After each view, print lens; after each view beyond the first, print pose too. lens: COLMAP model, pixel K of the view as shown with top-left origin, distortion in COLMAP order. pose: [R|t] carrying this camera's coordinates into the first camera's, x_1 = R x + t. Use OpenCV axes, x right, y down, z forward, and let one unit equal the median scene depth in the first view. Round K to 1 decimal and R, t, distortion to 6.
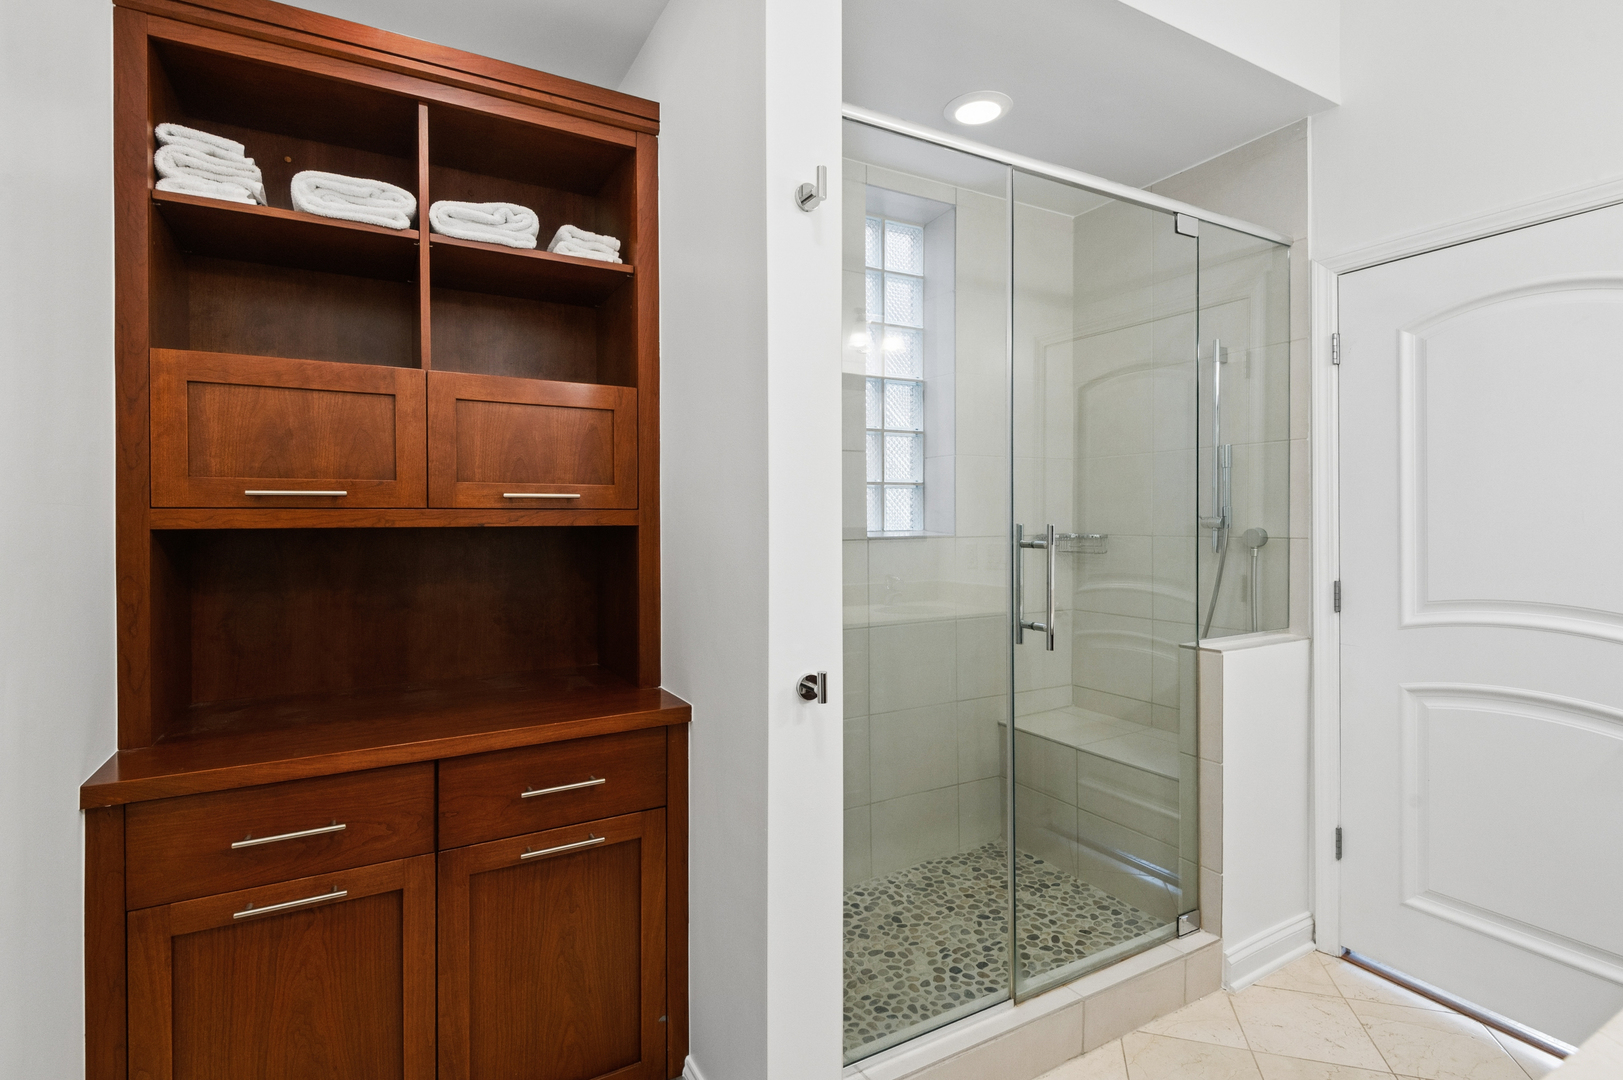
lens RADIAL K [[761.6, 0, 808.8], [0, 761.6, 531.2], [0, 0, 1]] dist [0.029629, -0.028543]
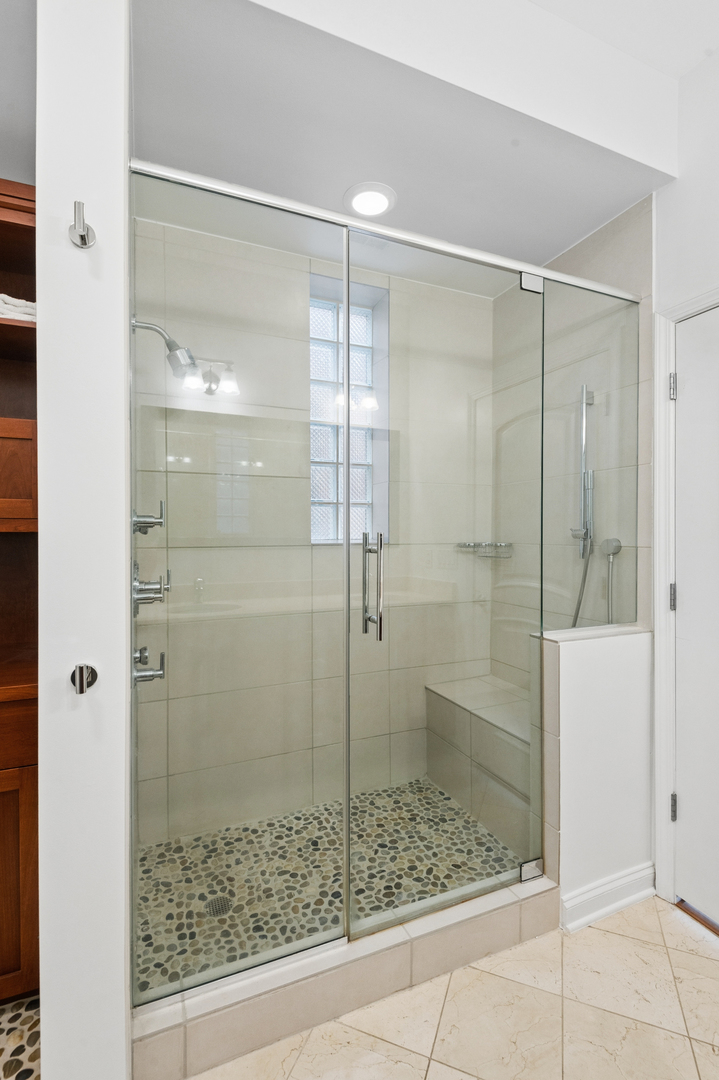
lens RADIAL K [[495.2, 0, 359.5], [0, 495.2, 540.0], [0, 0, 1]] dist [0.030598, -0.021414]
pose [[0.995016, 0.005842, -0.099542, 0.278872], [-0.005948, 0.999982, -0.000762, 0.001206], [0.099536, 0.001350, 0.995033, 0.184461]]
